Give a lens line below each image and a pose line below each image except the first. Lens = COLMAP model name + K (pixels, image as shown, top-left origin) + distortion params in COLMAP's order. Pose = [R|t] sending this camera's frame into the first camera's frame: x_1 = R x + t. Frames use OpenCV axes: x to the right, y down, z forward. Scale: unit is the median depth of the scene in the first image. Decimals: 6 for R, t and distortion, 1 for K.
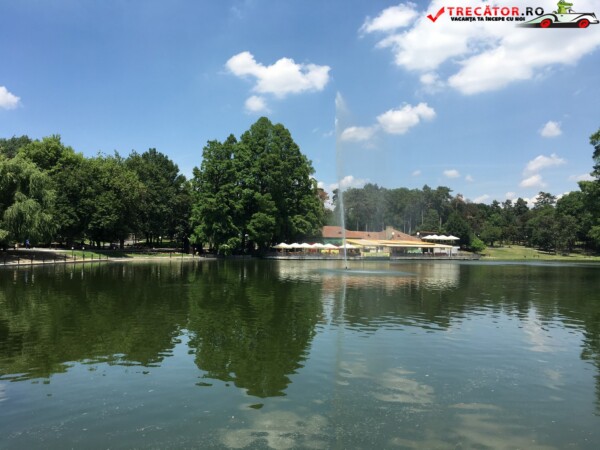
lens RADIAL K [[517.8, 0, 300.7], [0, 517.8, 226.0], [0, 0, 1]] dist [0.074597, -0.073832]
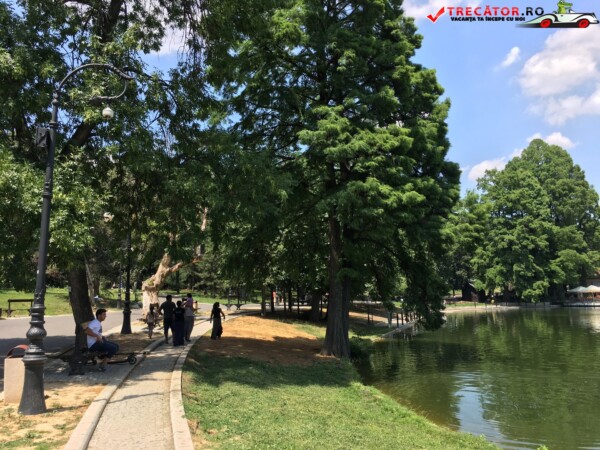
lens RADIAL K [[517.8, 0, 303.1], [0, 517.8, 223.8], [0, 0, 1]] dist [0.074597, -0.073832]
pose [[0.972981, -0.069125, -0.220296, -0.300242], [0.047534, 0.993663, -0.101850, -0.001132], [0.225940, 0.088627, 0.970101, 0.096332]]
